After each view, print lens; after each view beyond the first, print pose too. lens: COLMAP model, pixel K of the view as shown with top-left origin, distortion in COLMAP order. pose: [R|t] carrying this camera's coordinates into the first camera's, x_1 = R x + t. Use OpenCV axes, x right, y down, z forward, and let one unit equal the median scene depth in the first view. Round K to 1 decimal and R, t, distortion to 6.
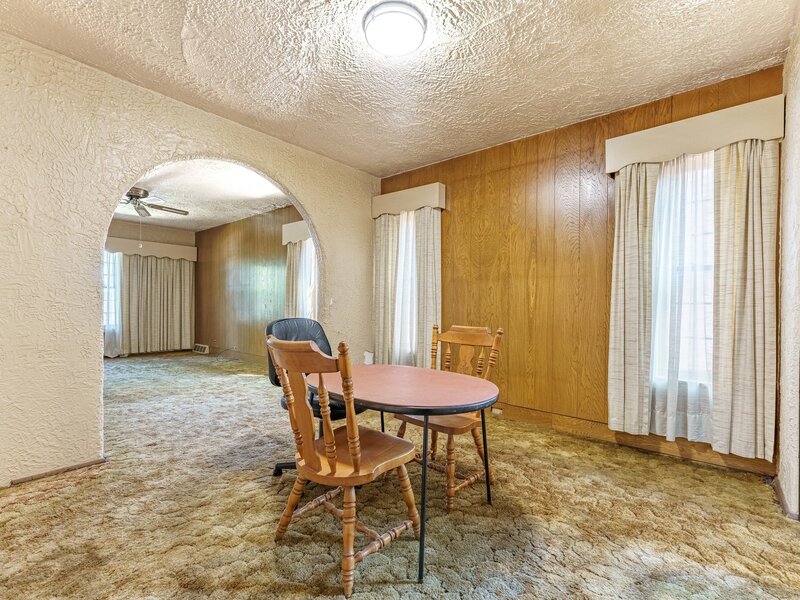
lens RADIAL K [[368.1, 0, 404.2], [0, 368.1, 305.9], [0, 0, 1]] dist [0.005817, -0.002825]
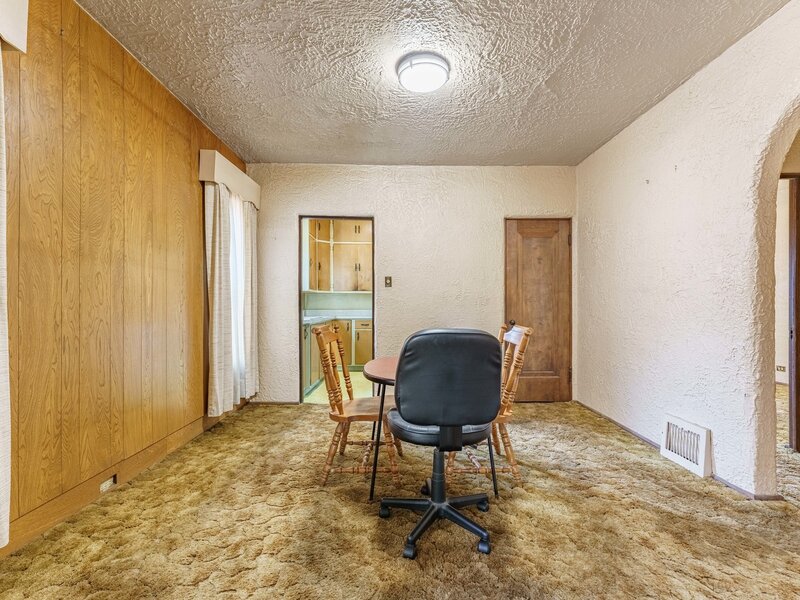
lens RADIAL K [[368.1, 0, 403.5], [0, 368.1, 308.5], [0, 0, 1]] dist [0.005817, -0.002825]
pose [[-0.647296, -0.013668, 0.762116, -0.535721], [0.002390, 0.999798, 0.019960, -0.006725], [-0.762235, 0.014742, -0.647133, 1.088313]]
